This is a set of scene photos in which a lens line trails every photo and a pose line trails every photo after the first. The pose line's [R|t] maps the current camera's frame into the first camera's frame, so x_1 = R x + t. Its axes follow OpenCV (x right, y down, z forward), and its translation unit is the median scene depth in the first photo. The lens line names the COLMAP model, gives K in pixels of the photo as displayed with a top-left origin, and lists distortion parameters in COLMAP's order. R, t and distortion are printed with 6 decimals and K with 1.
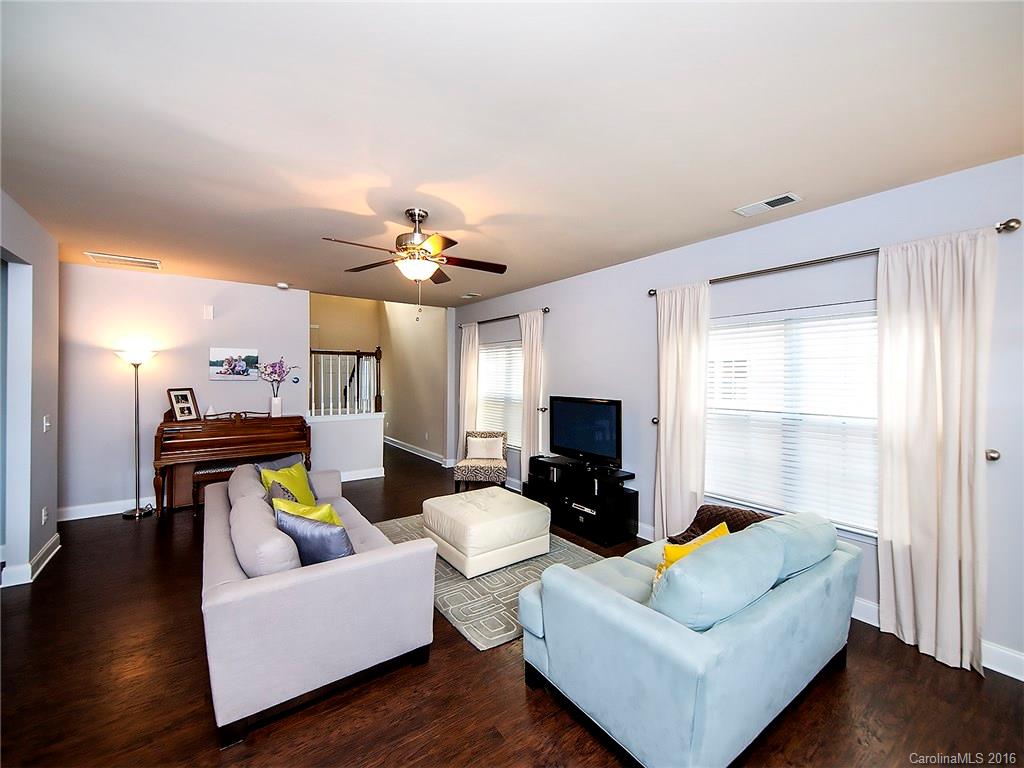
lens RADIAL K [[418.7, 0, 509.7], [0, 418.7, 380.7], [0, 0, 1]] dist [0.003579, -0.000283]
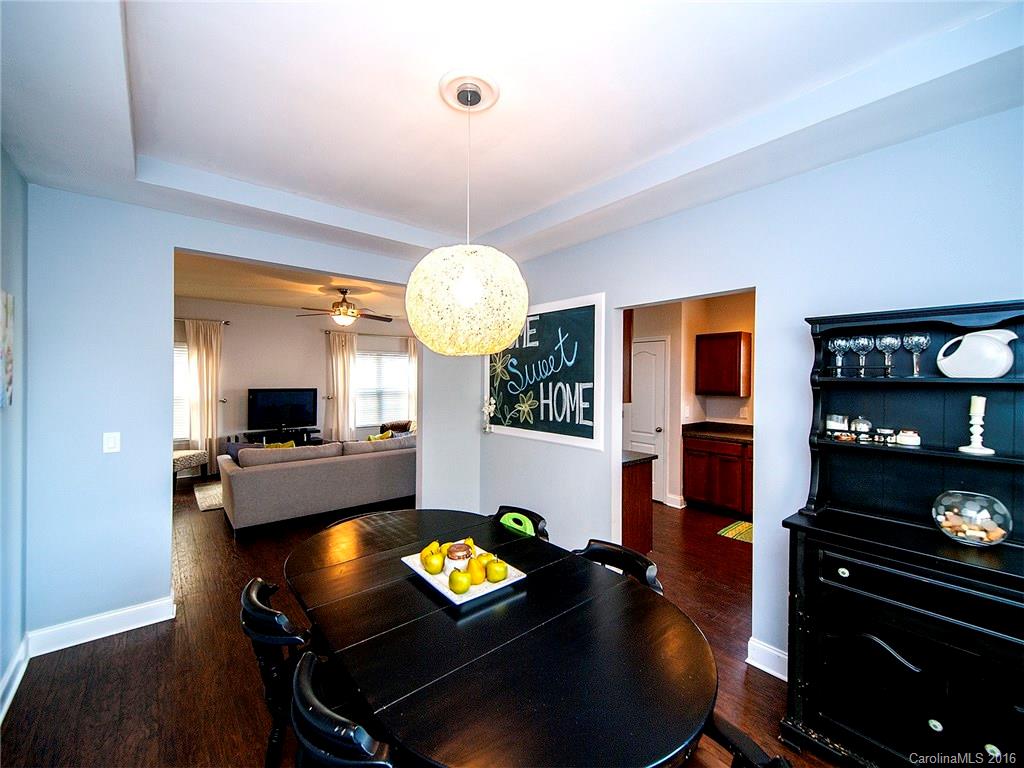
lens RADIAL K [[418.7, 0, 504.4], [0, 418.7, 382.0], [0, 0, 1]] dist [0.003579, -0.000283]
pose [[-0.056342, -0.019012, 0.998231, -1.309658], [0.004845, 0.999802, 0.019315, -0.008980], [-0.998400, 0.005925, -0.056238, 0.231108]]
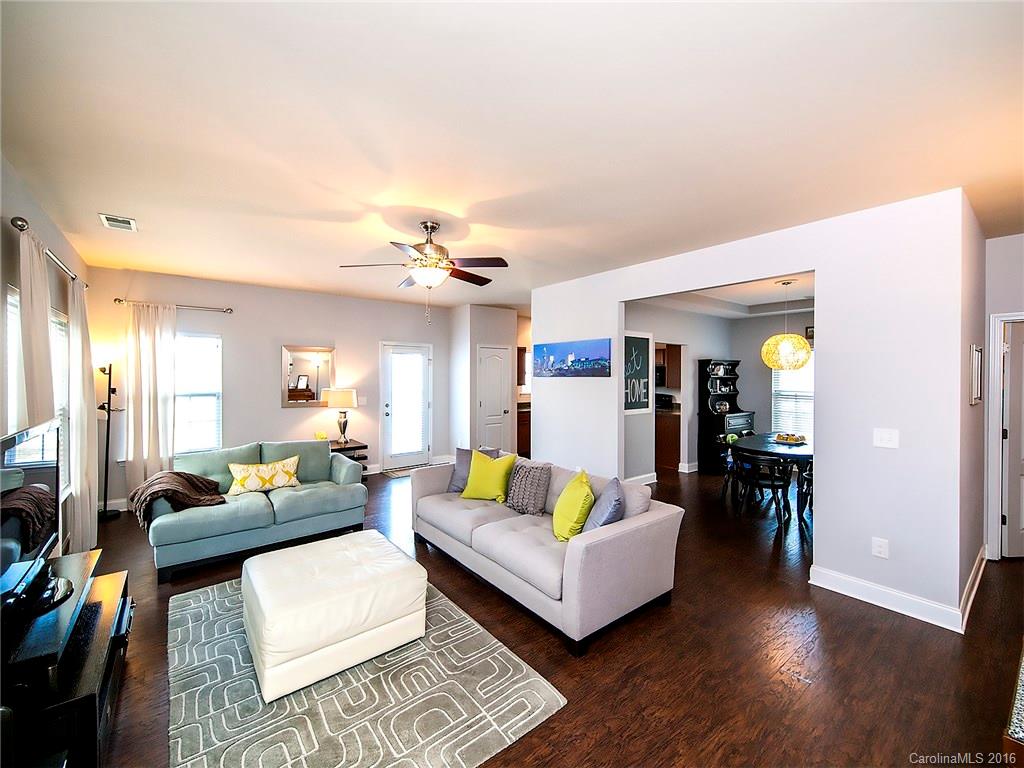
lens RADIAL K [[418.7, 0, 507.4], [0, 418.7, 377.3], [0, 0, 1]] dist [0.003579, -0.000283]
pose [[-0.999455, -0.016153, -0.028778, -0.240429], [-0.016656, 0.999711, 0.017324, -0.014140], [0.028490, 0.017794, -0.999436, 1.268320]]
